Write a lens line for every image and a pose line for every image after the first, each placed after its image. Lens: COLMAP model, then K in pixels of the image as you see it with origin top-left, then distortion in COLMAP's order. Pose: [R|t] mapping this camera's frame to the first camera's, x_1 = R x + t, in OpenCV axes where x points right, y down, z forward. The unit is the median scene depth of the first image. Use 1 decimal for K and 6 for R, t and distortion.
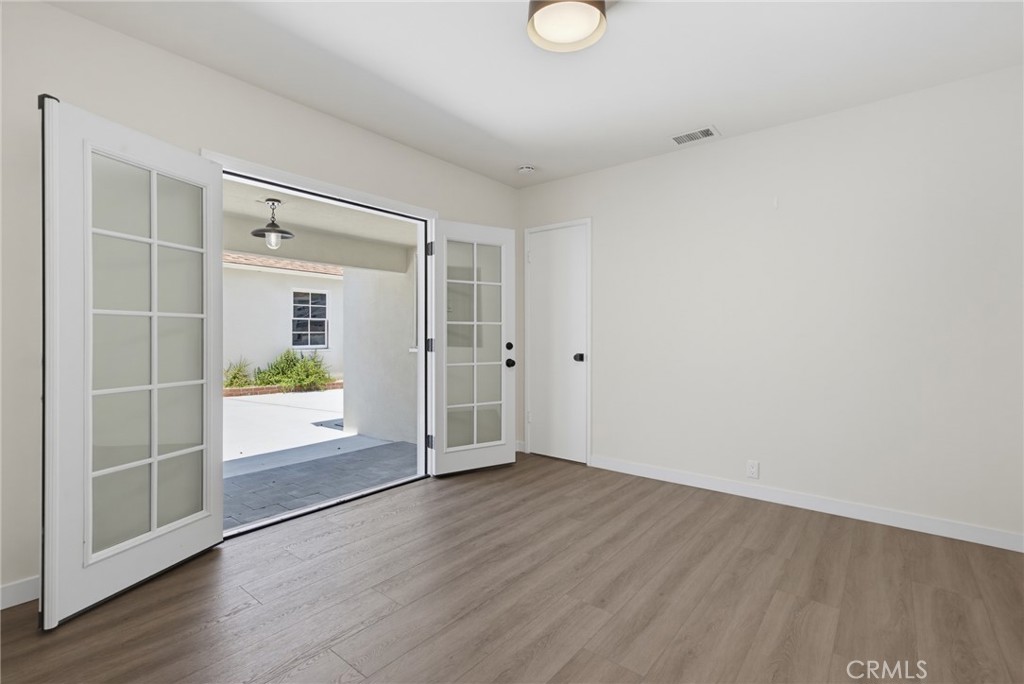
lens RADIAL K [[461.0, 0, 505.2], [0, 461.0, 335.1], [0, 0, 1]] dist [0.000630, 0.000035]
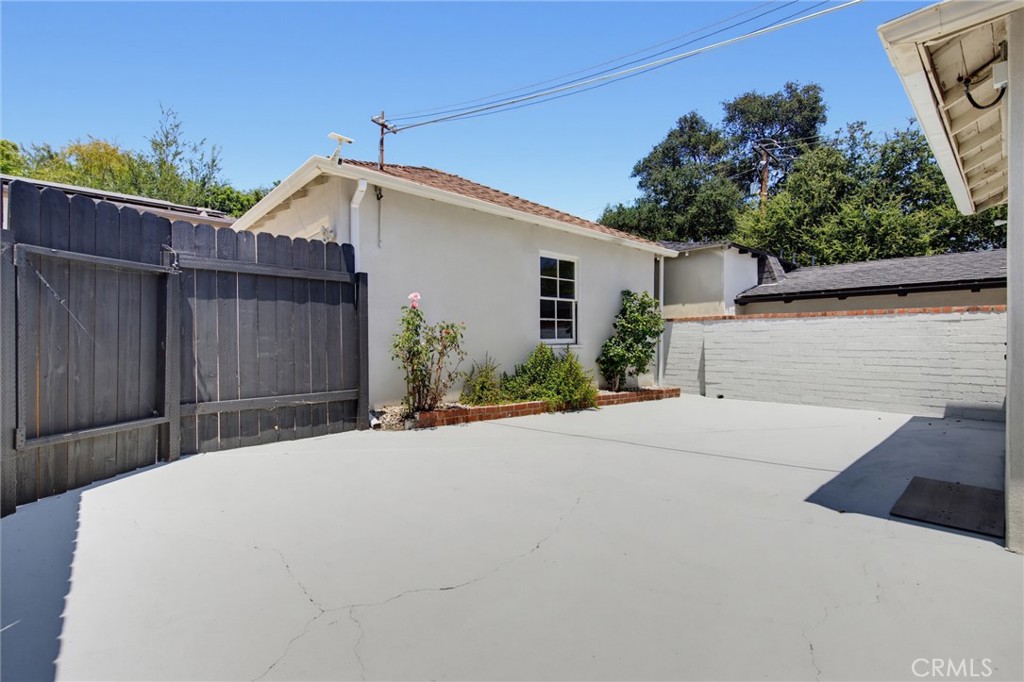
lens RADIAL K [[456.8, 0, 511.3], [0, 456.8, 345.2], [0, 0, 1]] dist [0.001994, 0.000076]
pose [[0.990779, -0.004144, -0.135423, -1.231085], [0.005664, 0.999925, 0.010841, 0.072763], [0.135367, -0.011508, 0.990729, 1.043702]]
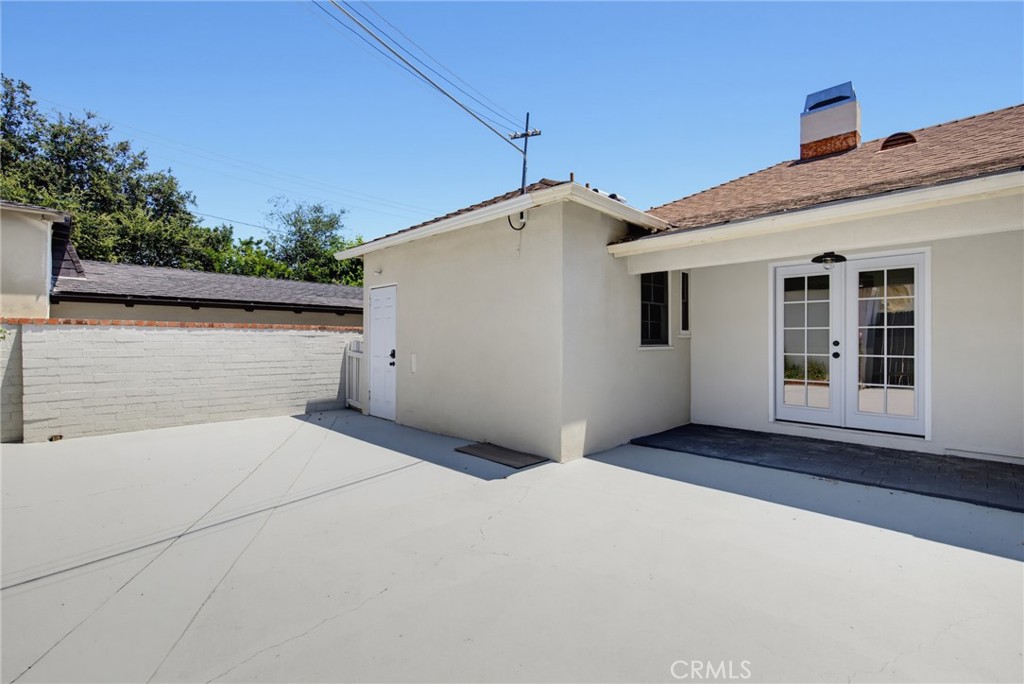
lens RADIAL K [[468.8, 0, 512.0], [0, 468.8, 342.0], [0, 0, 1]] dist [-0.003282, -0.000732]
pose [[0.101756, -0.004563, 0.994799, -2.045381], [-0.000864, 0.999989, 0.004675, 0.019237], [-0.994809, -0.001336, 0.101751, 1.870621]]
